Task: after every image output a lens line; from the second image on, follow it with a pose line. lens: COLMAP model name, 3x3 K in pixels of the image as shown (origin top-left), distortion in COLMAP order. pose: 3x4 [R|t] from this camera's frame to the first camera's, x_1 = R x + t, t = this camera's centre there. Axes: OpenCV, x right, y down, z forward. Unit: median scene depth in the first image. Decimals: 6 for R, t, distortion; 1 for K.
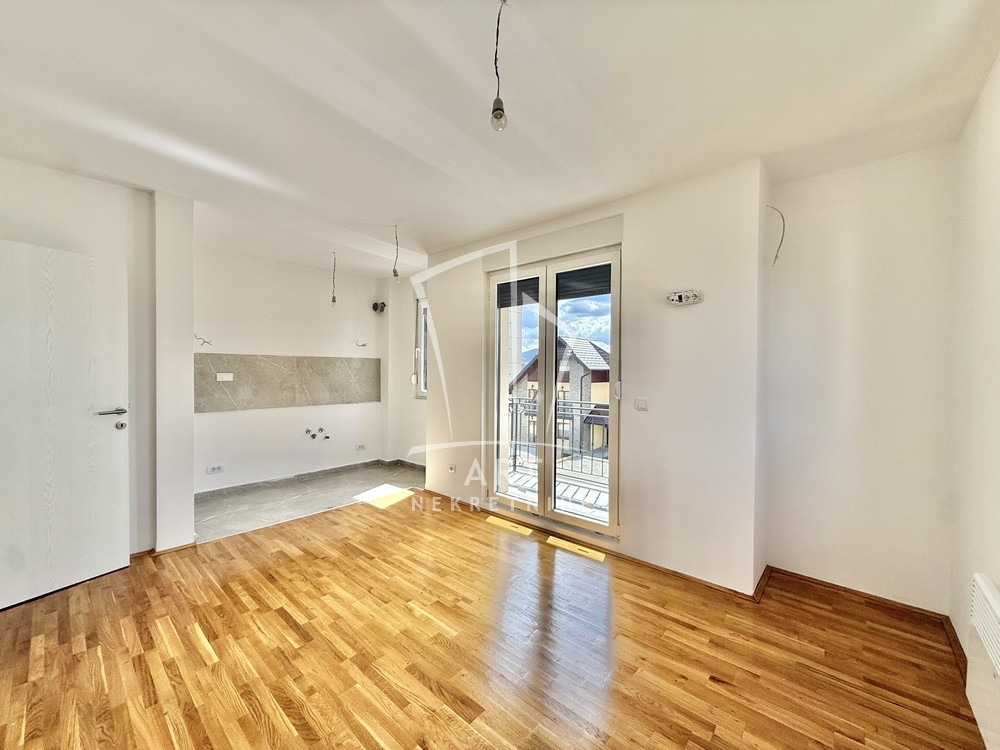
lens RADIAL K [[397.6, 0, 494.8], [0, 397.6, 374.3], [0, 0, 1]] dist [0.000454, 0.000198]
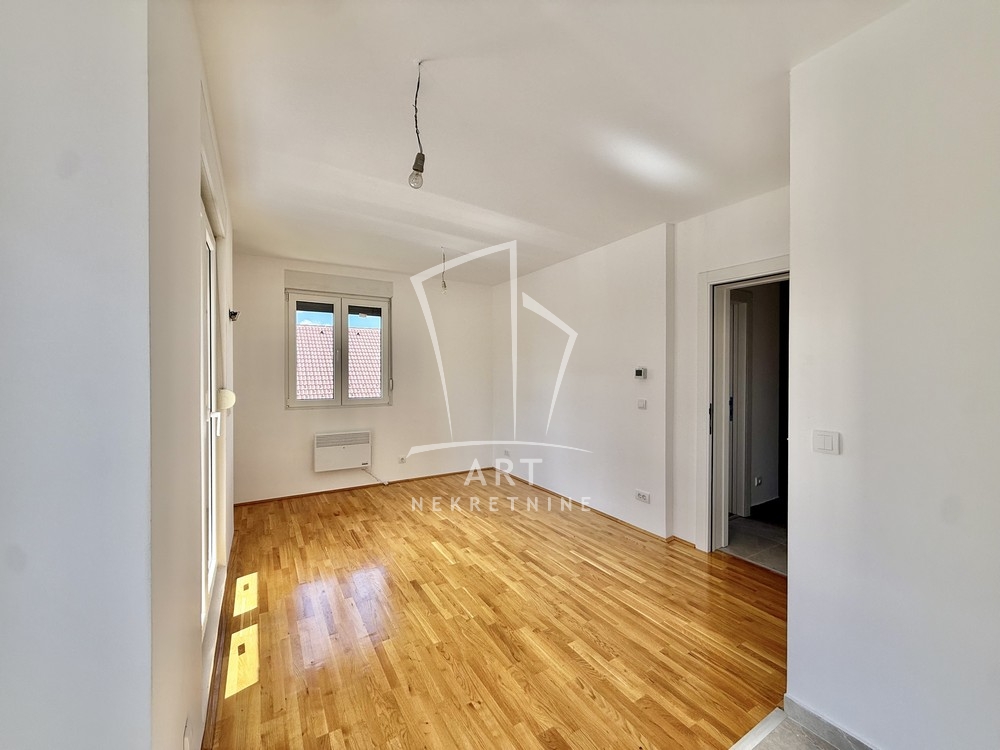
lens RADIAL K [[397.6, 0, 494.8], [0, 397.6, 374.3], [0, 0, 1]] dist [0.000454, 0.000198]
pose [[-0.954701, -0.008128, 0.297456, -0.691463], [-0.001834, 0.999769, 0.021435, -0.048562], [-0.297562, 0.019918, -0.954495, 2.093972]]
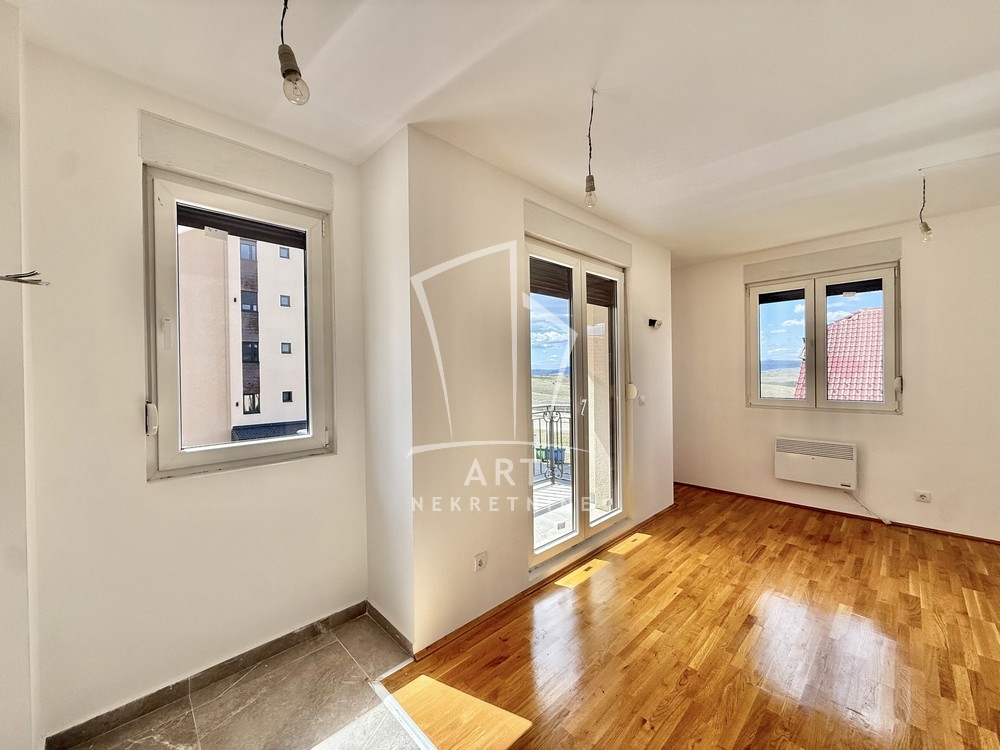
lens RADIAL K [[397.6, 0, 494.8], [0, 397.6, 374.3], [0, 0, 1]] dist [0.000454, 0.000198]
pose [[0.075008, -0.012568, 0.997104, -1.124006], [0.027160, 0.999575, 0.010556, -0.042758], [-0.996813, 0.026290, 0.075318, 1.628839]]
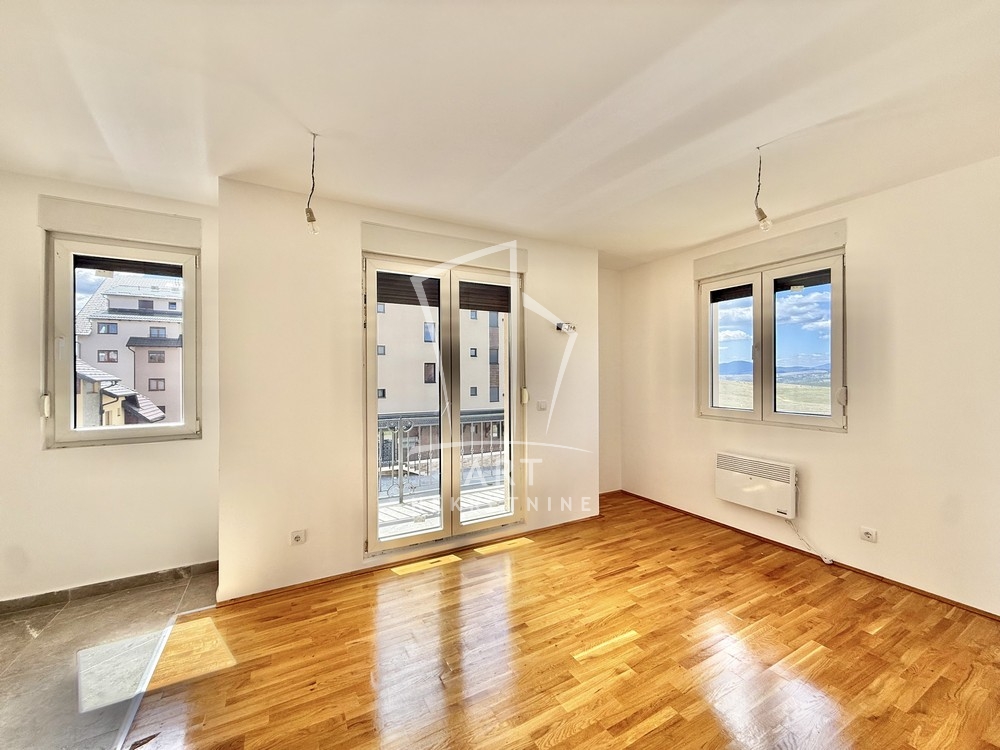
lens RADIAL K [[397.6, 0, 494.8], [0, 397.6, 374.3], [0, 0, 1]] dist [0.000454, 0.000198]
pose [[0.333459, -0.008714, 0.942724, -1.046959], [0.016891, 0.999852, 0.003267, -0.037892], [-0.942613, 0.014834, 0.333556, 0.848167]]
